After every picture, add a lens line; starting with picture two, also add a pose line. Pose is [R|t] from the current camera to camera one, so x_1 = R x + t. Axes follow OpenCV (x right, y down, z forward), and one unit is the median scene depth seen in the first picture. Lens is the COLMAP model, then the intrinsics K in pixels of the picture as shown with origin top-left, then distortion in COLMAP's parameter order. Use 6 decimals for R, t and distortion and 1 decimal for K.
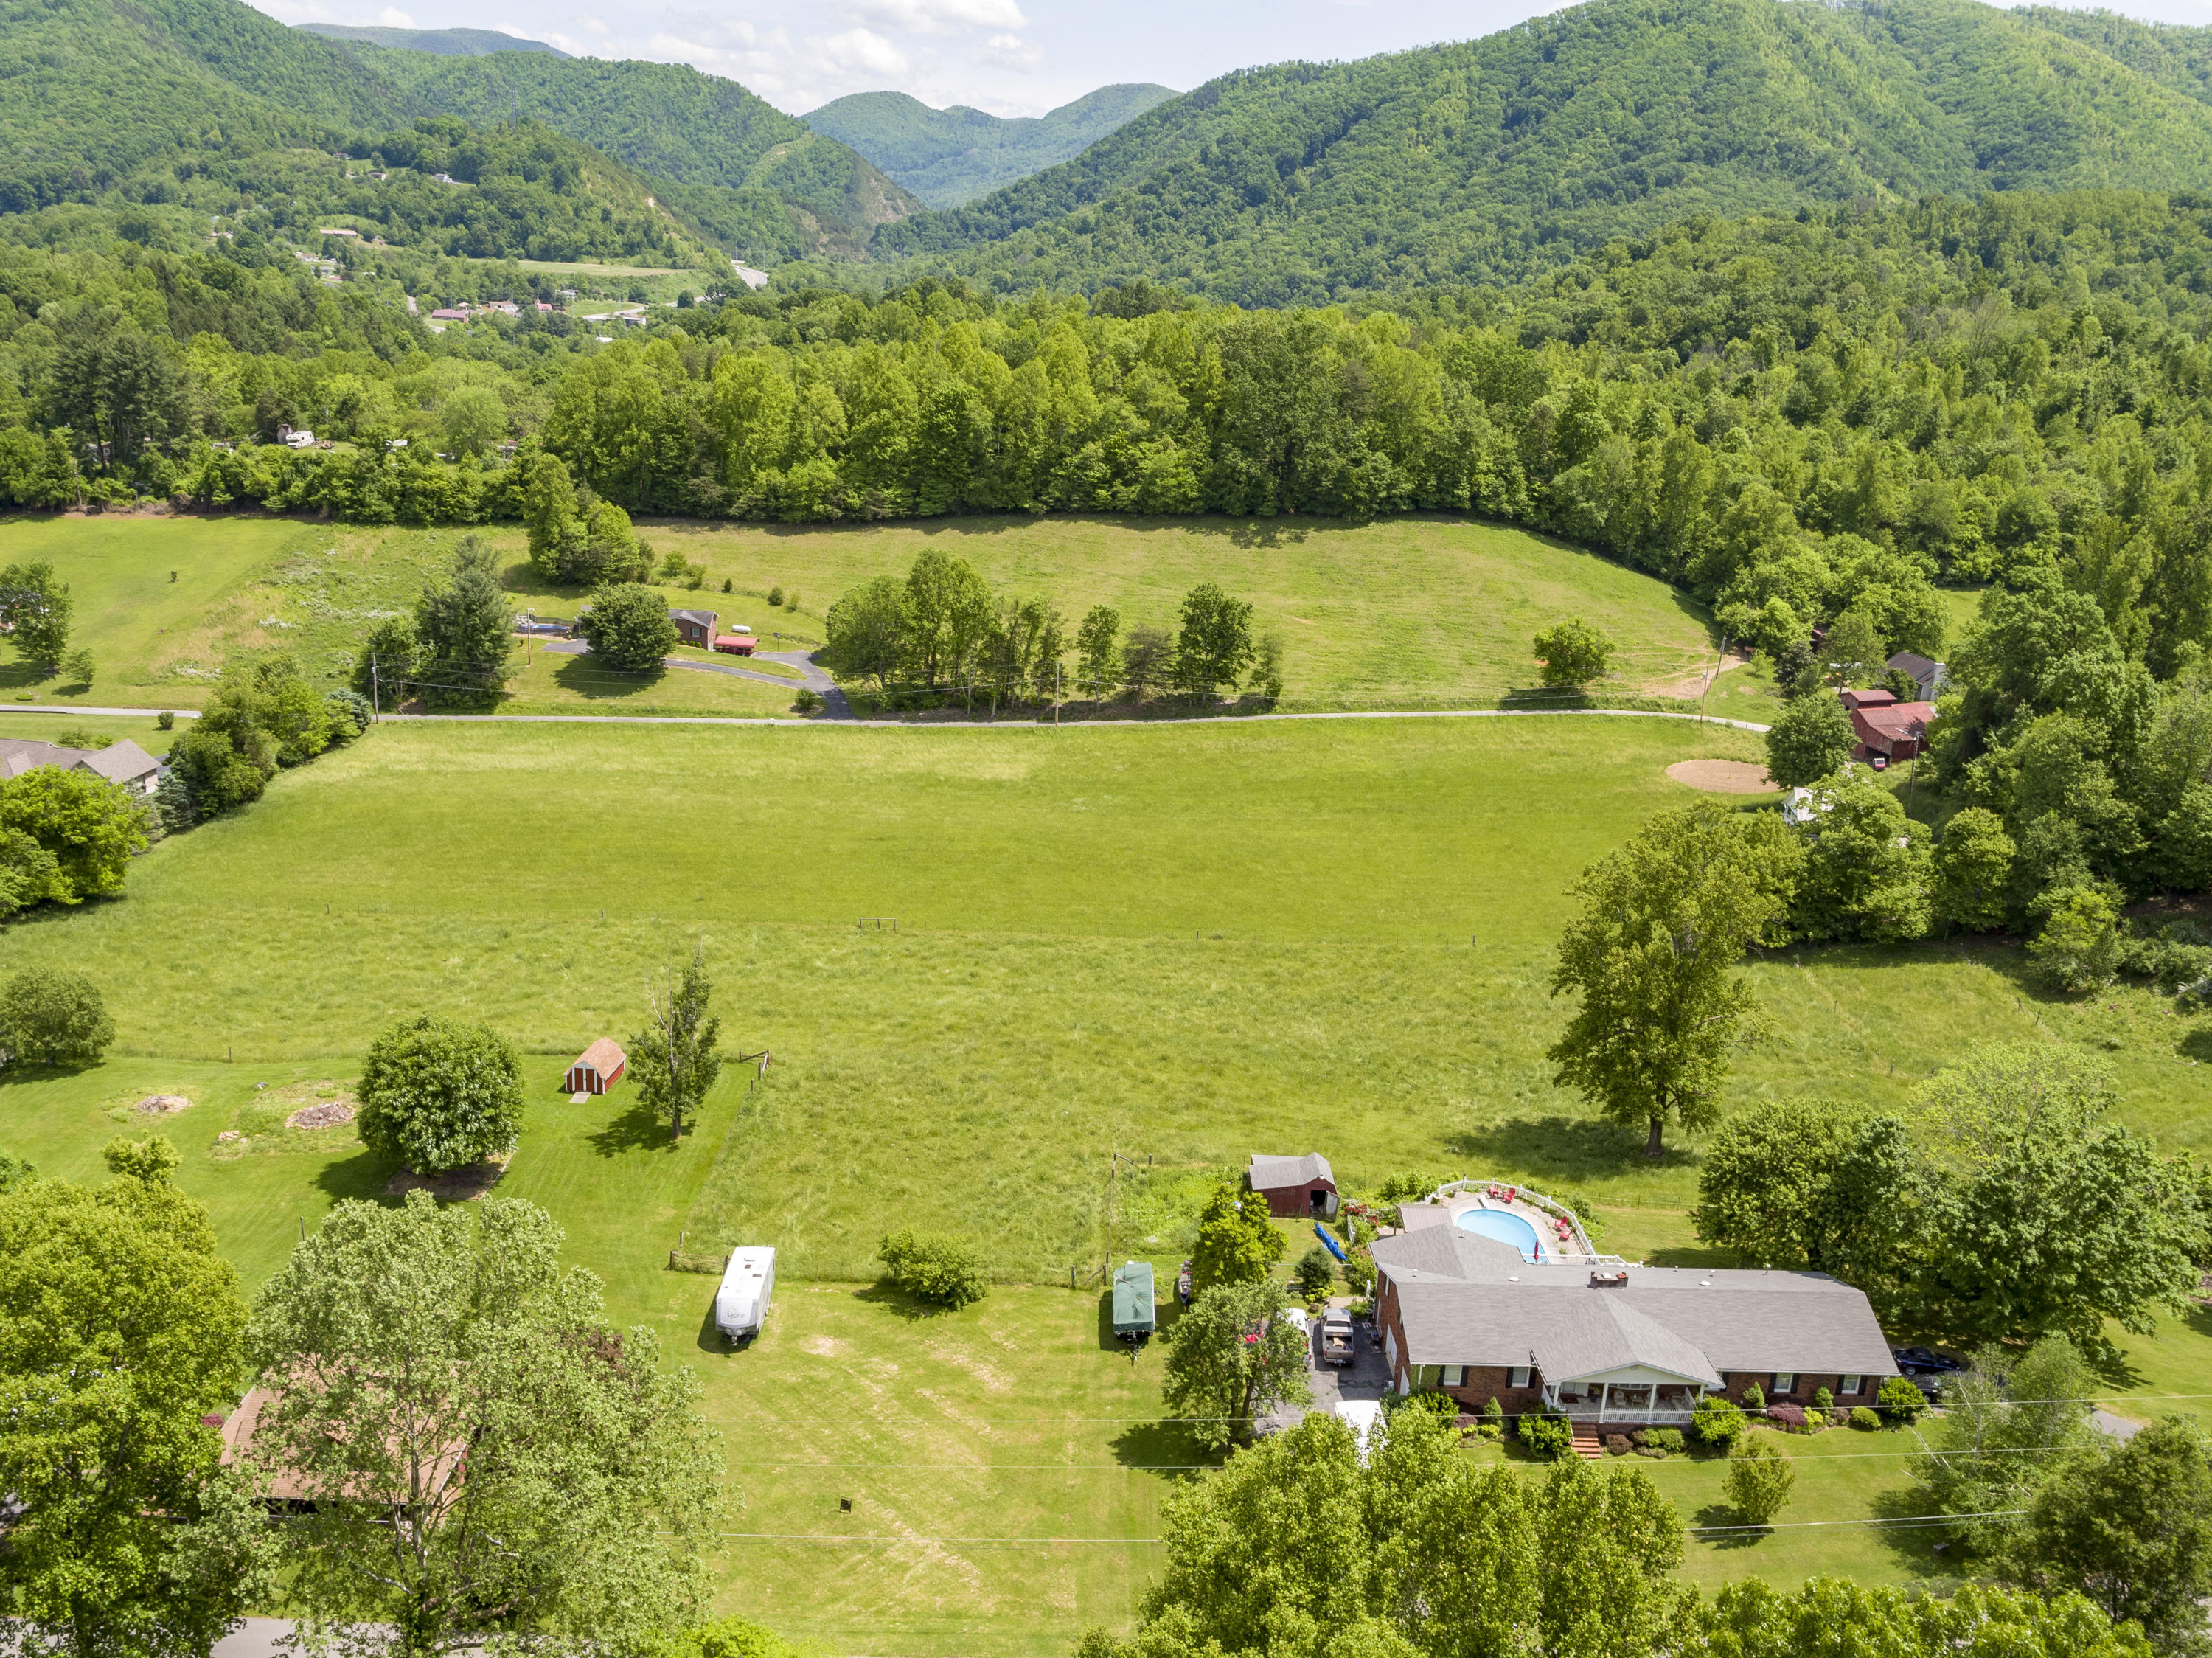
lens RADIAL K [[1959.7, 0, 1115.0], [0, 1959.7, 820.0], [0, 0, 1]] dist [-0.007552, 0.006577]
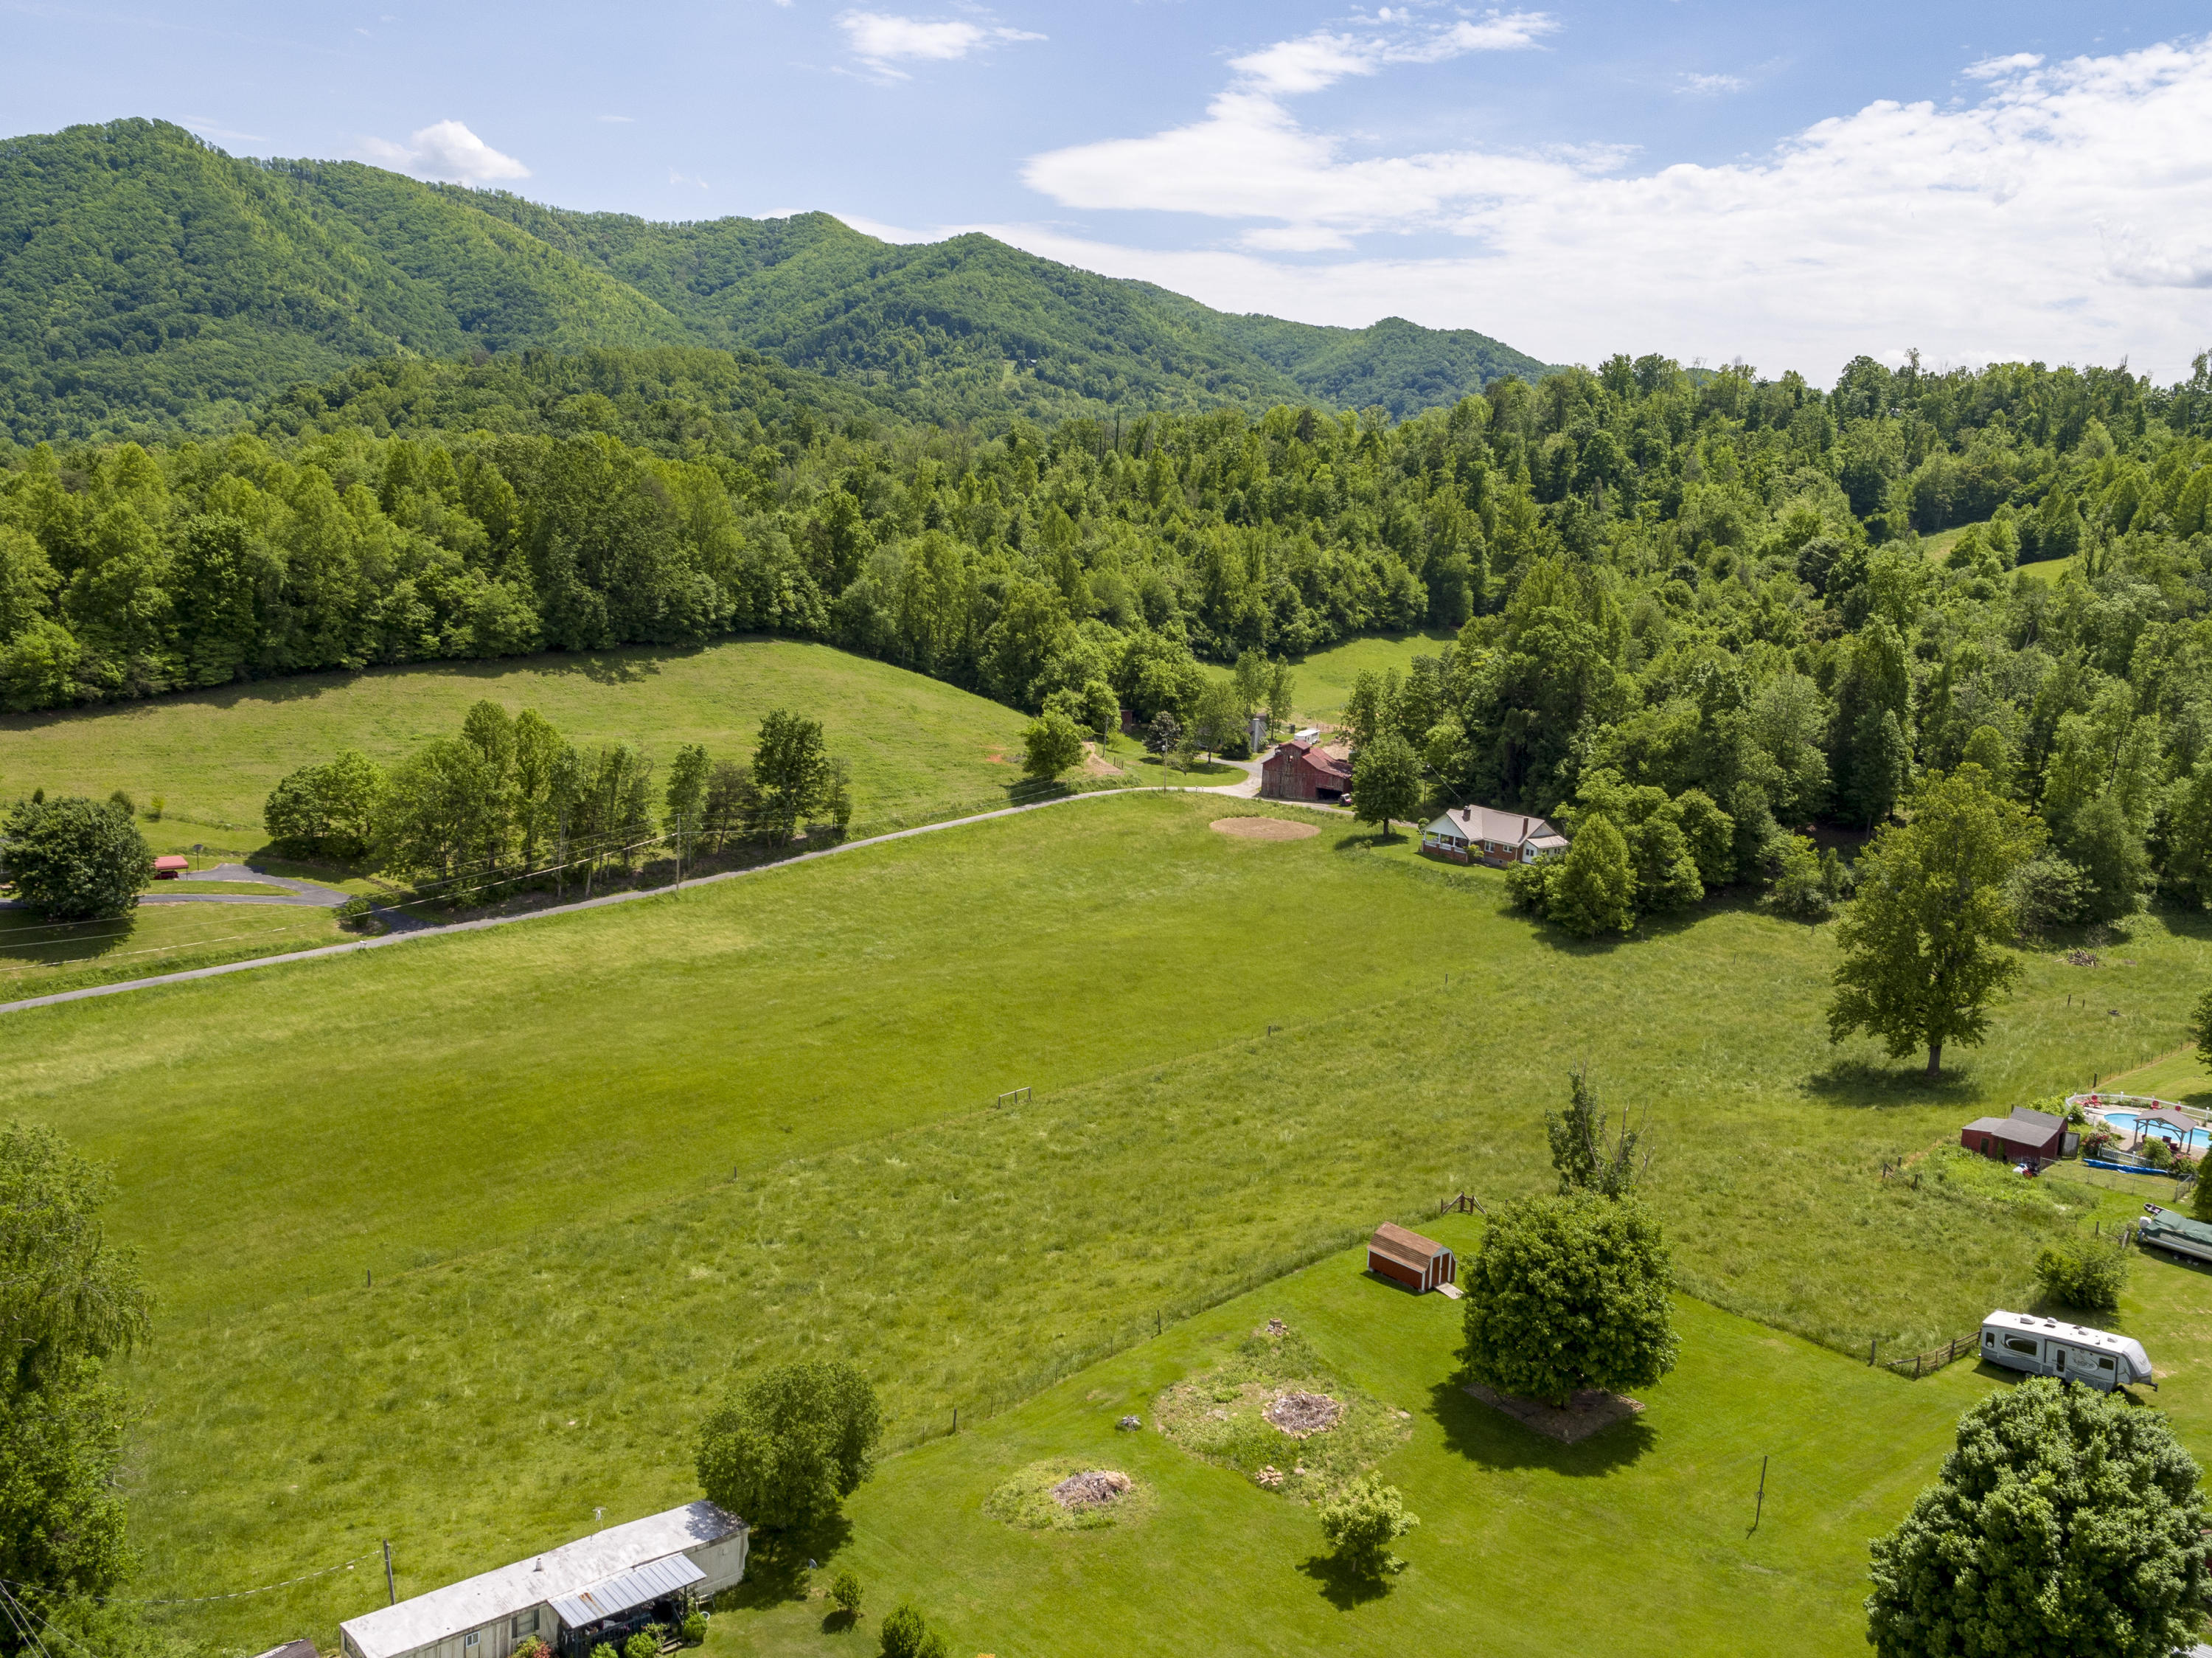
lens RADIAL K [[1959.7, 0, 1112.3], [0, 1959.7, 837.3], [0, 0, 1]] dist [-0.007552, 0.006577]
pose [[0.714648, -0.145475, 0.684190, -0.382458], [0.193587, 0.981062, 0.006392, -0.031708], [-0.672162, 0.127883, 0.729276, 0.200704]]
